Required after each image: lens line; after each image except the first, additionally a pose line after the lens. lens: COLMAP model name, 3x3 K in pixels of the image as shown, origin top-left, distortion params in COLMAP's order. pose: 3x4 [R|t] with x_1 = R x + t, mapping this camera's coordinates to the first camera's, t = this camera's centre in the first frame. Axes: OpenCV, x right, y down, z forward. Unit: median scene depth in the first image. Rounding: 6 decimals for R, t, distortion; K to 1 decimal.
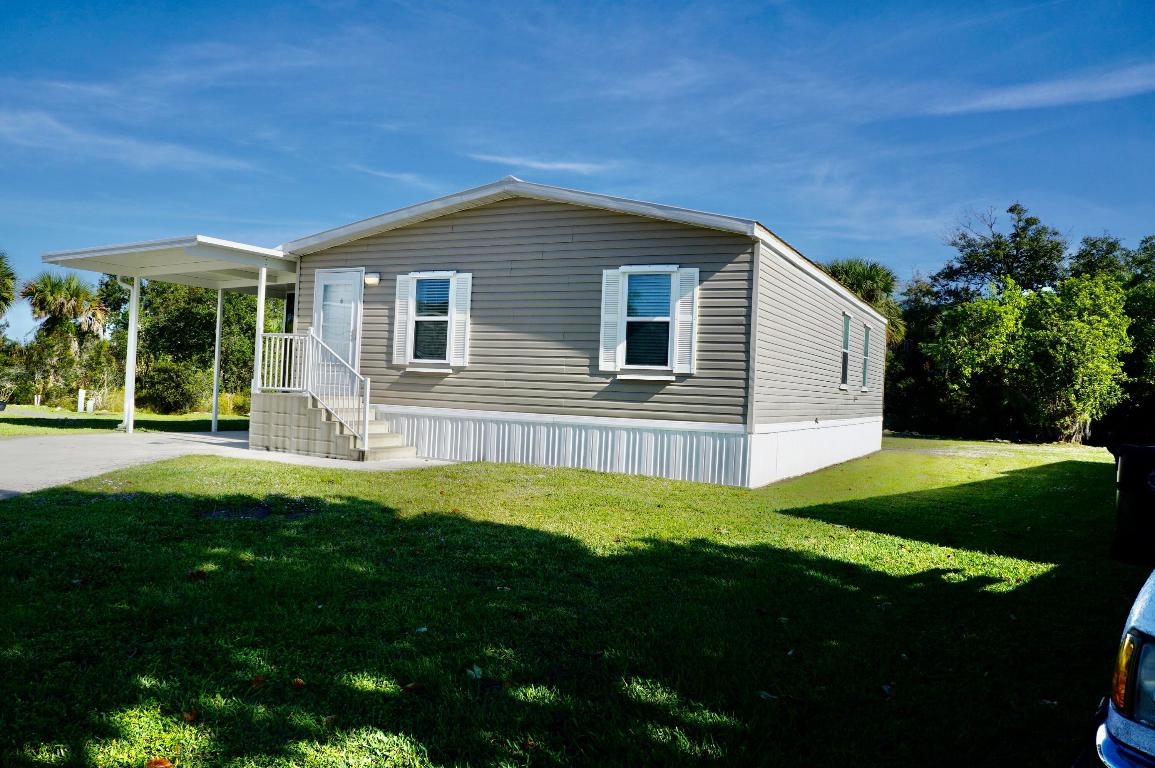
lens RADIAL K [[915.6, 0, 576.5], [0, 915.6, 387.8], [0, 0, 1]] dist [-0.113309, 0.028821]
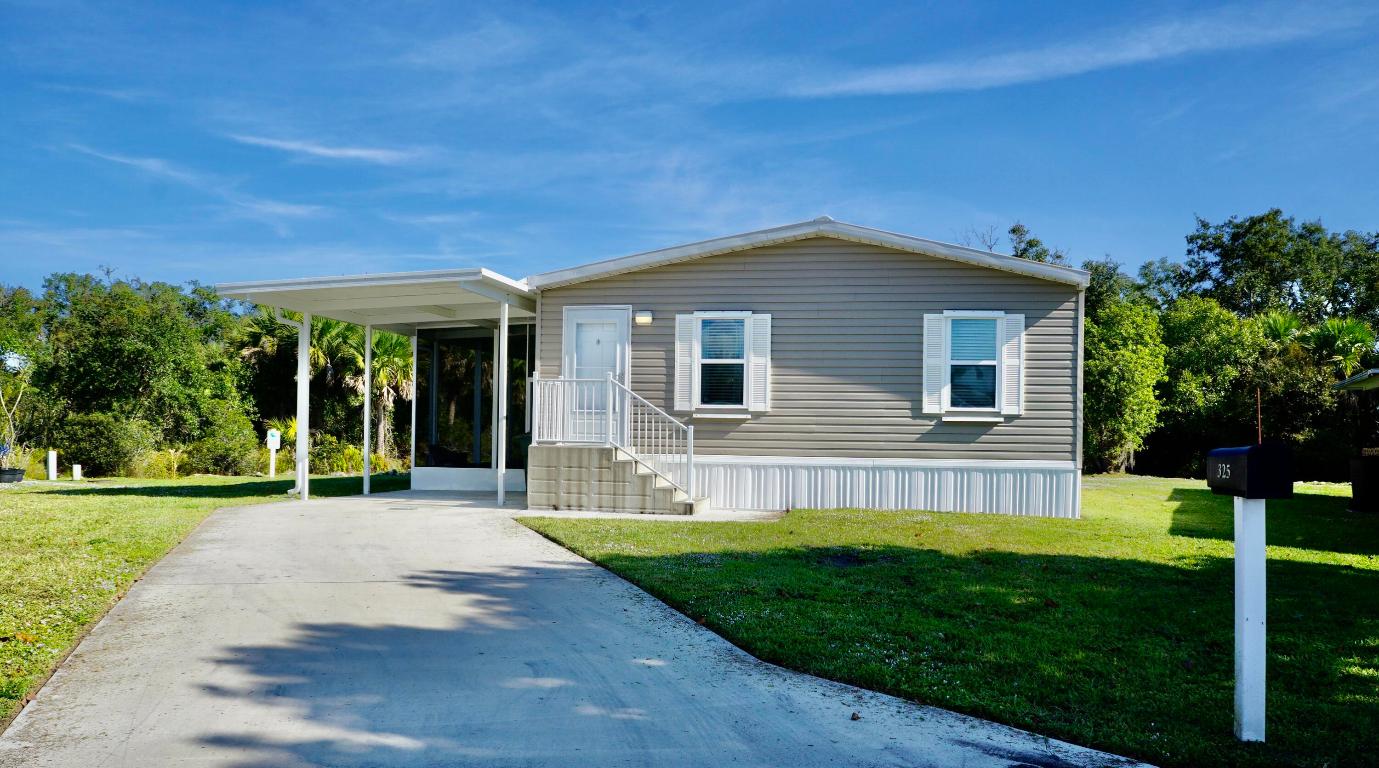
lens RADIAL K [[1125.0, 0, 689.0], [0, 1125.0, 460.1], [0, 0, 1]] dist [-0.134282, -0.007493]
pose [[0.959384, -0.034068, 0.280040, -0.531631], [0.025502, 0.999090, 0.034176, -0.014786], [-0.280949, -0.025646, 0.959380, -0.110353]]
